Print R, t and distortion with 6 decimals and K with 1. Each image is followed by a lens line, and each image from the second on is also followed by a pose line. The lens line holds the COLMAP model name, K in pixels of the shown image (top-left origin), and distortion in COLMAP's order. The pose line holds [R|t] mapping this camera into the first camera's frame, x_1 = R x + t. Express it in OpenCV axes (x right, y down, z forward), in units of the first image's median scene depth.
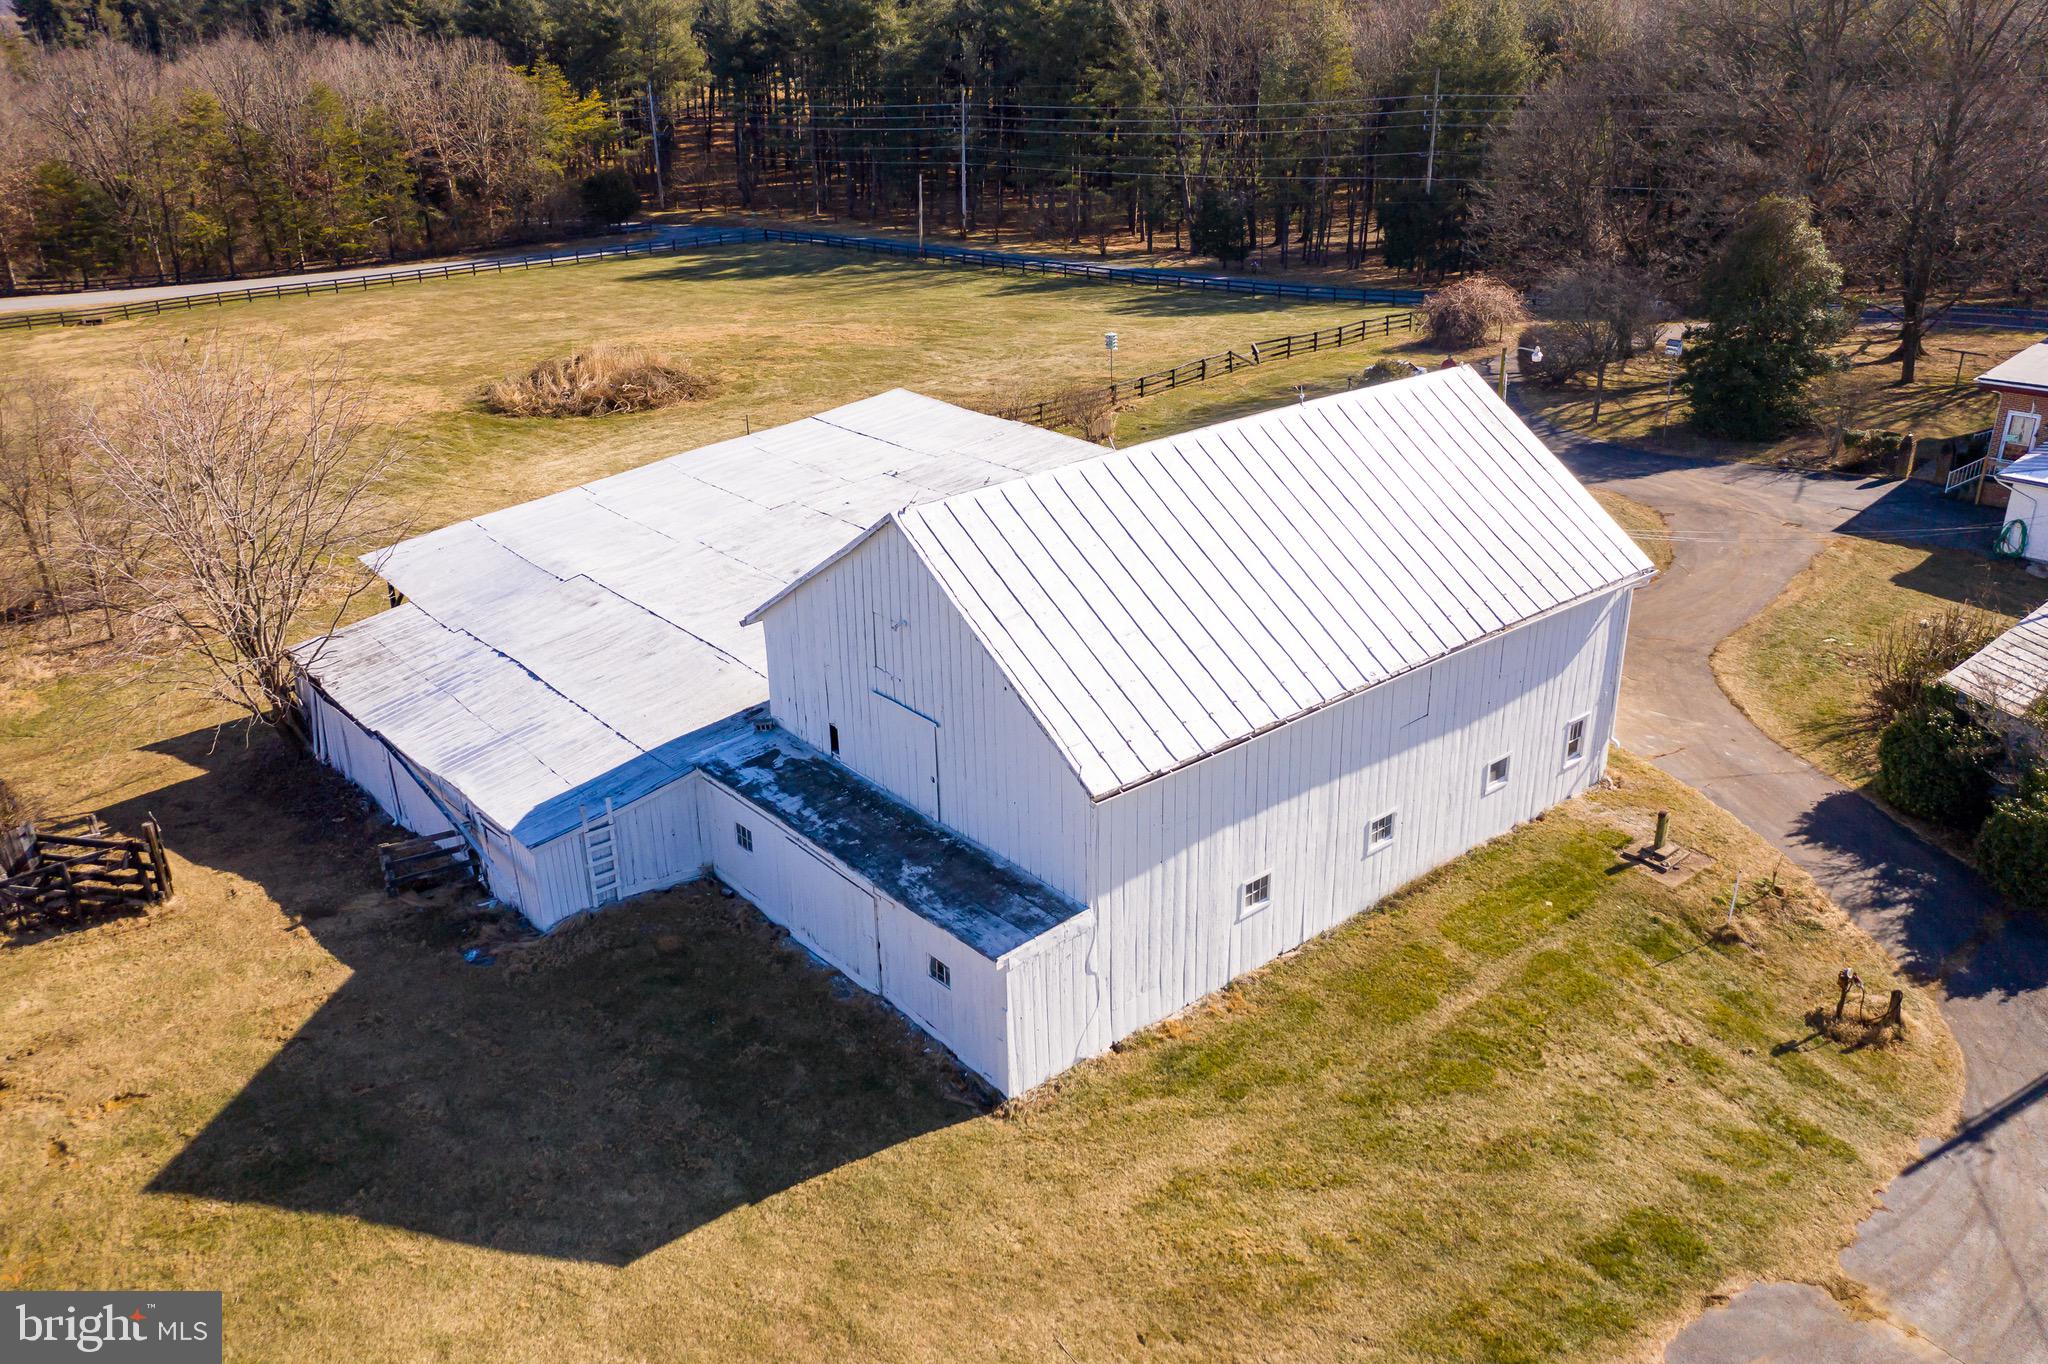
lens RADIAL K [[1616.4, 0, 1019.6], [0, 1616.4, 684.2], [0, 0, 1]] dist [-0.015033, 0.004950]
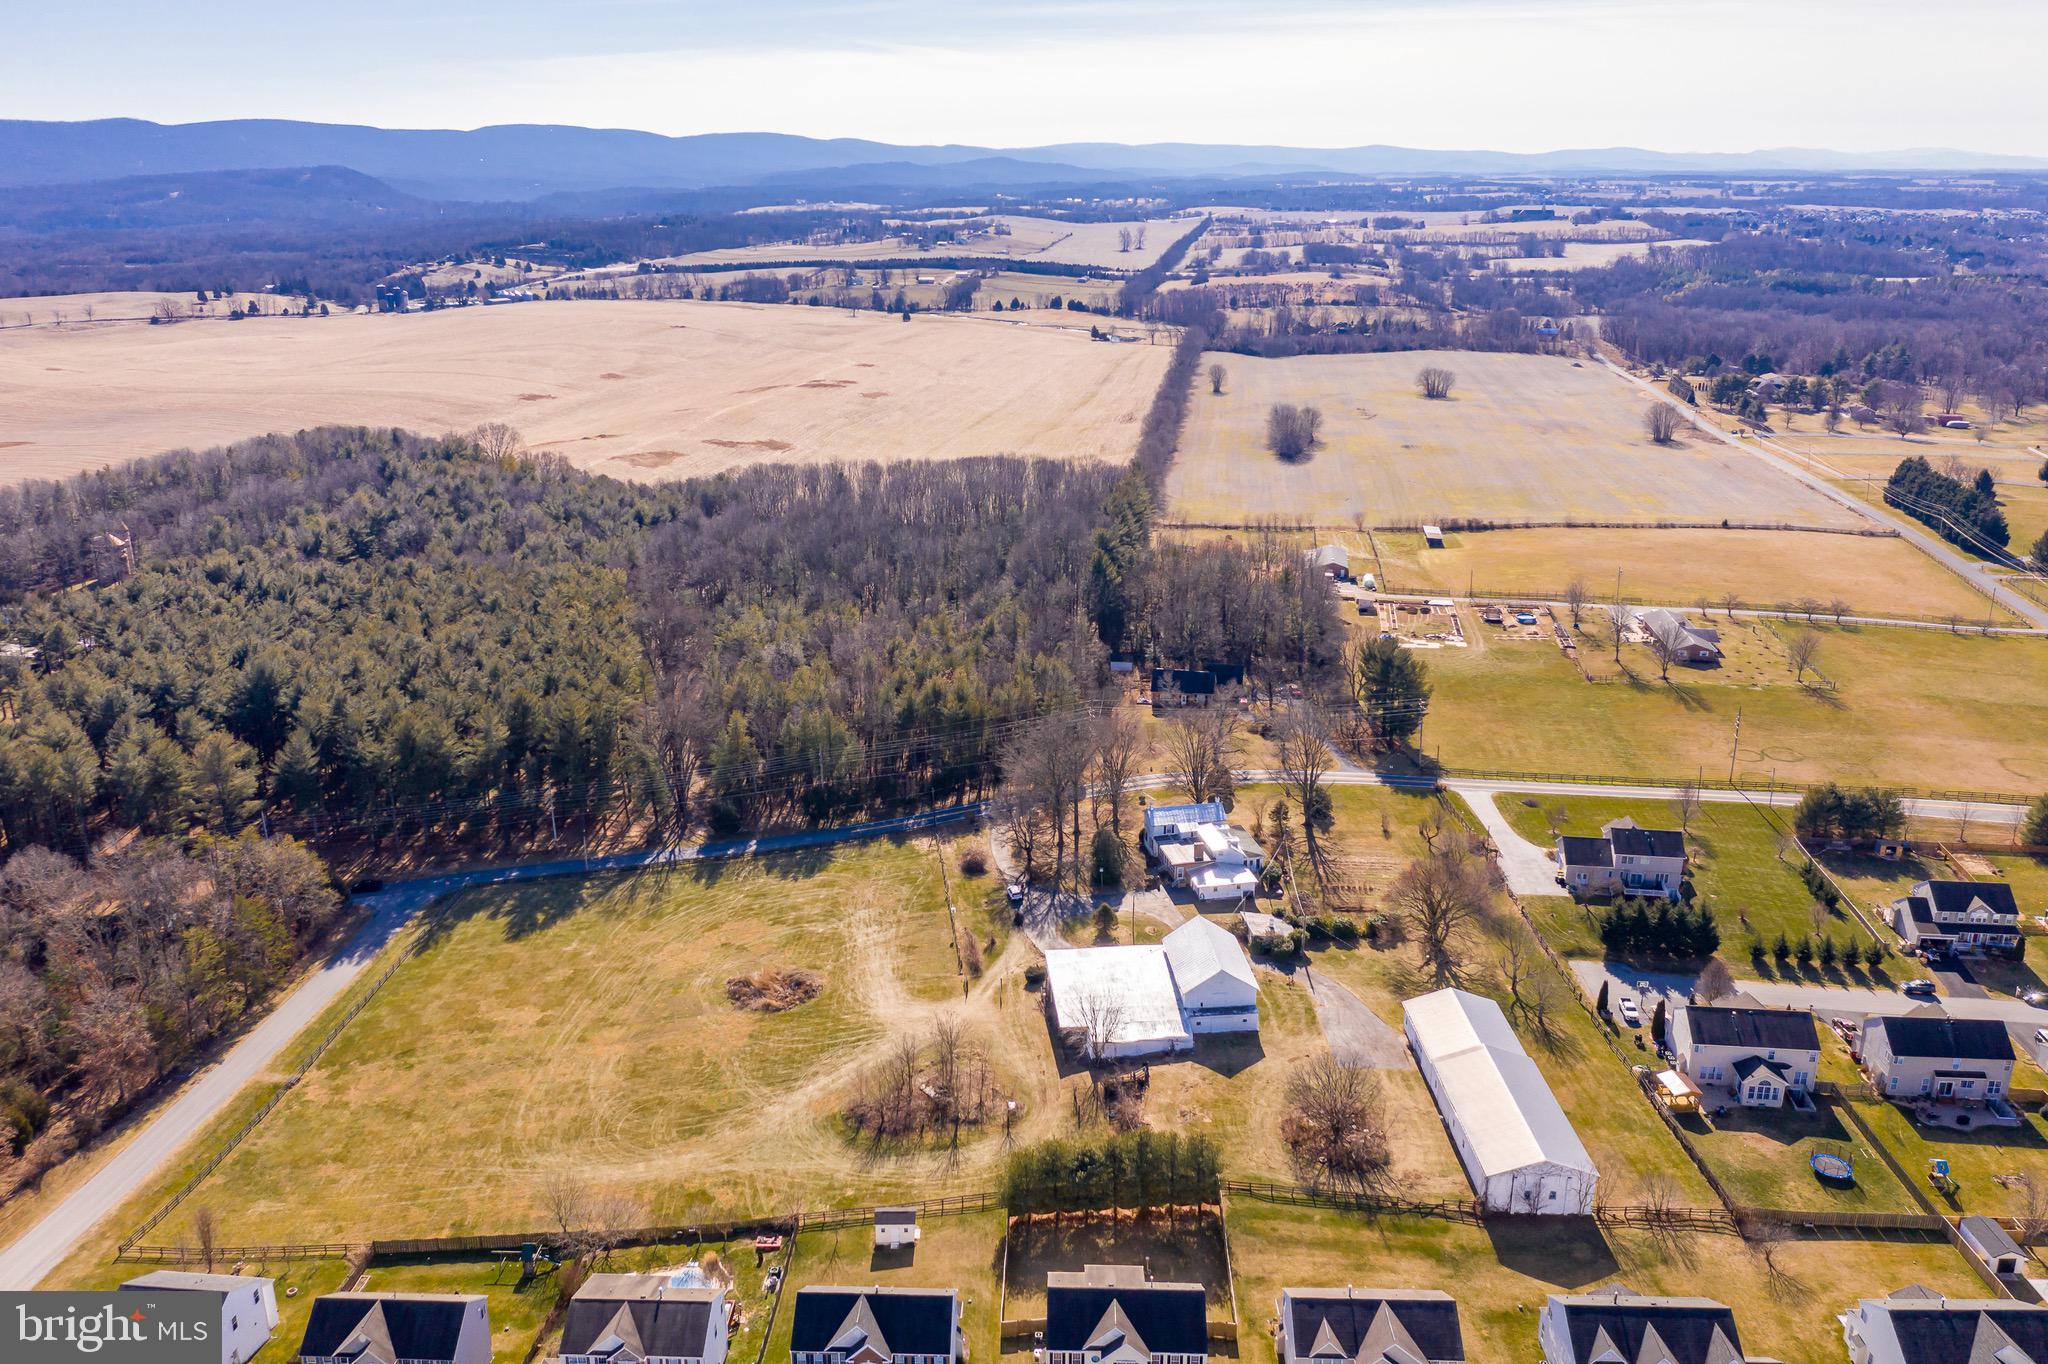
lens RADIAL K [[1616.4, 0, 1019.6], [0, 1616.4, 684.2], [0, 0, 1]] dist [-0.015033, 0.004950]
pose [[0.570526, -0.249360, 0.782508, -5.267533], [0.331591, 0.941620, 0.058301, -1.798674], [-0.751364, 0.226210, 0.619905, -2.813097]]
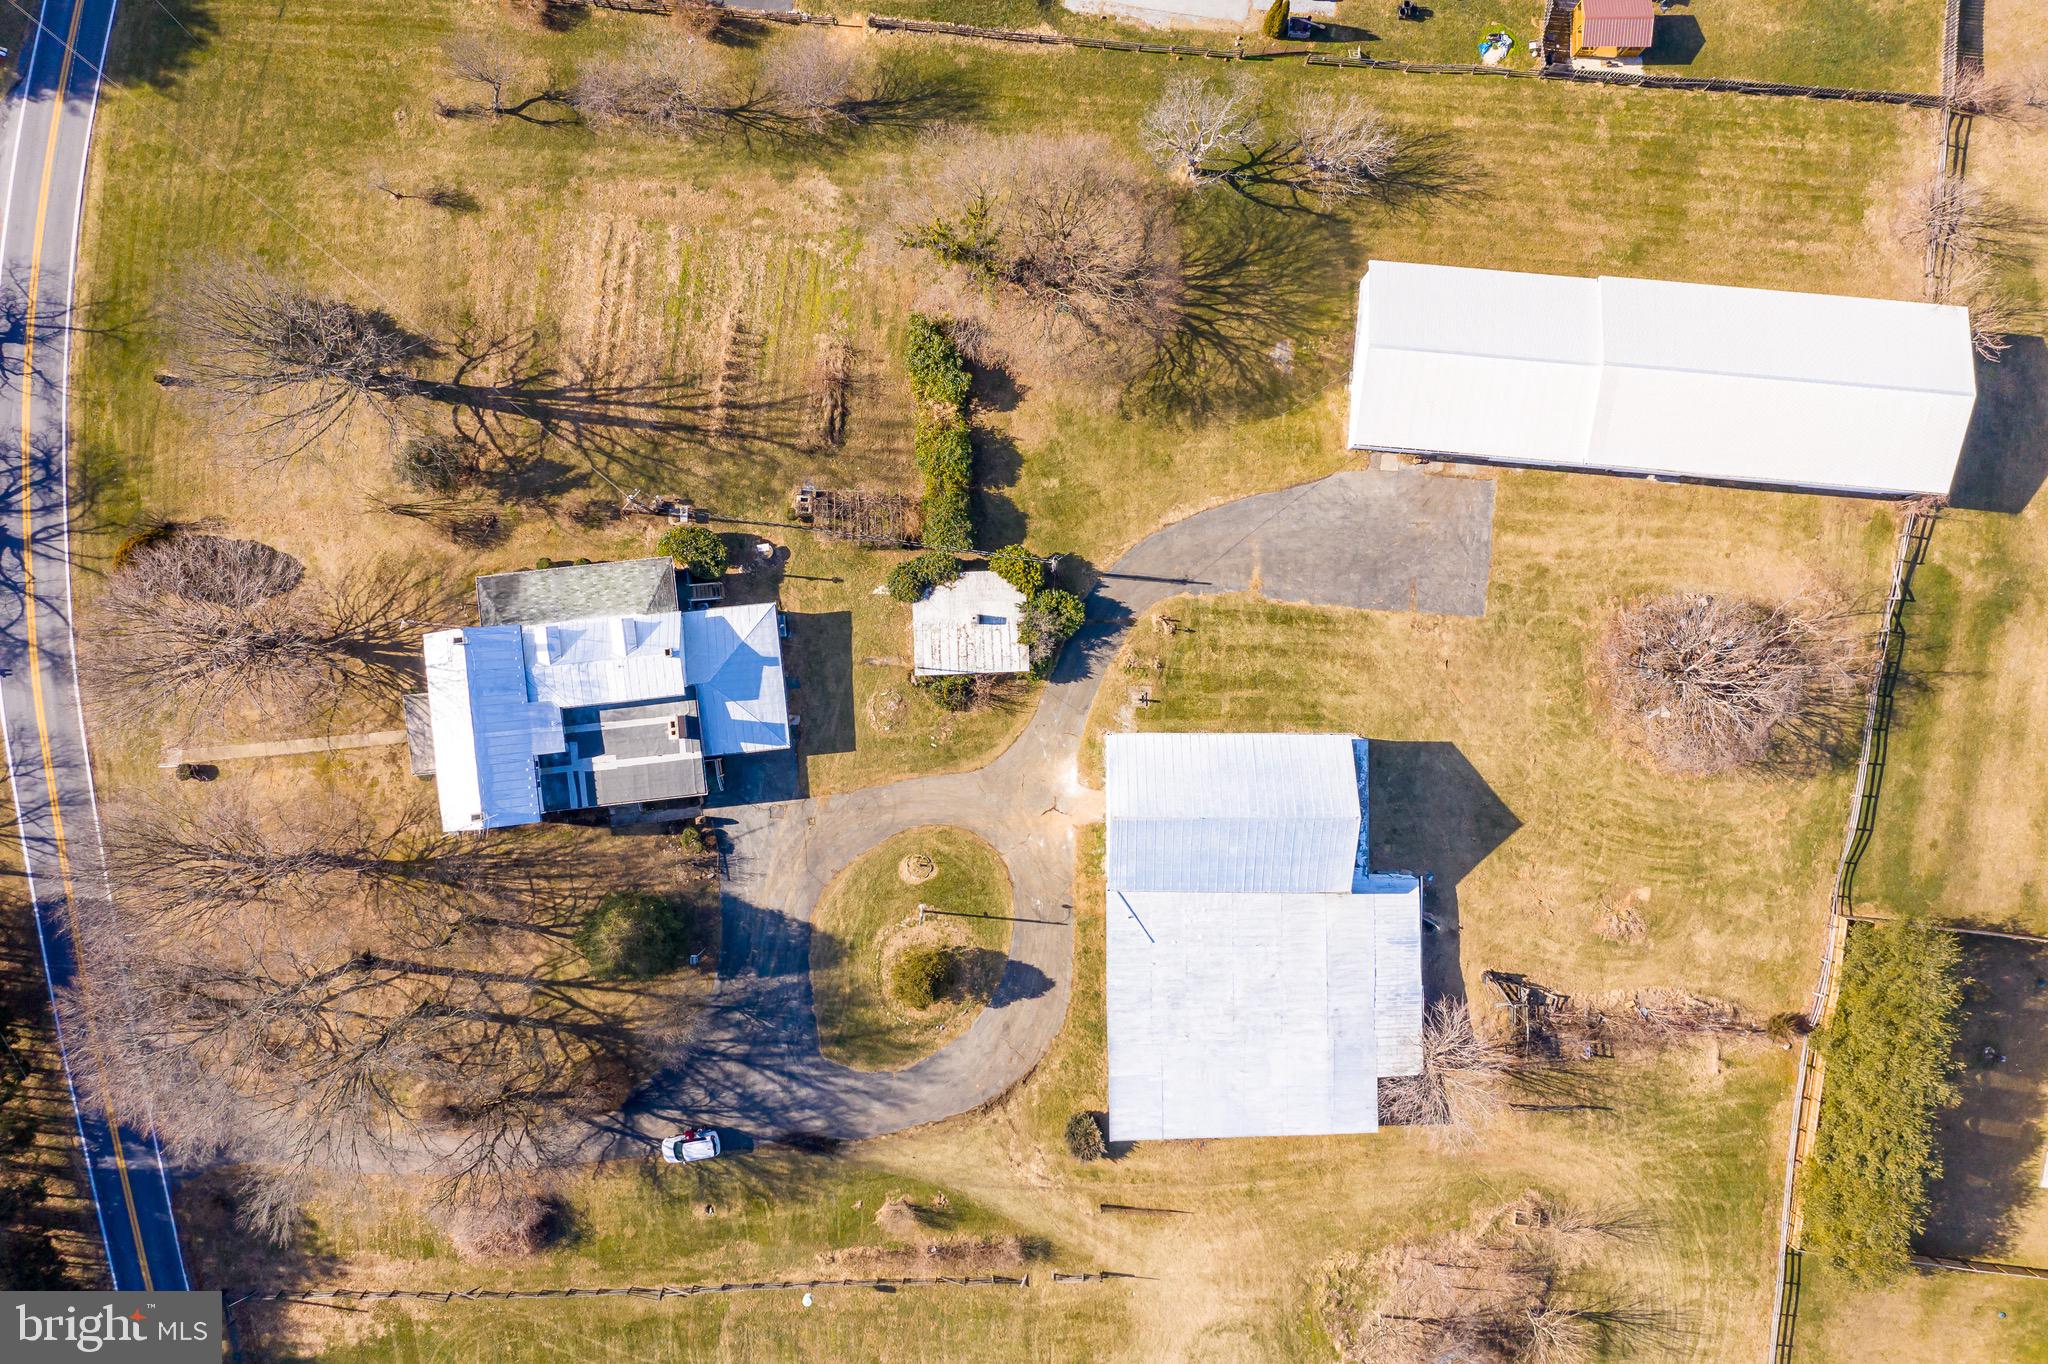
lens RADIAL K [[1619.6, 0, 1020.4], [0, 1619.6, 682.6], [0, 0, 1]] dist [-0.008292, -0.000856]
pose [[-0.769472, -0.638675, 0.002872, 0.599738], [0.251600, -0.298988, 0.920491, -3.032939], [-0.587036, 0.709014, 0.390754, -0.180045]]
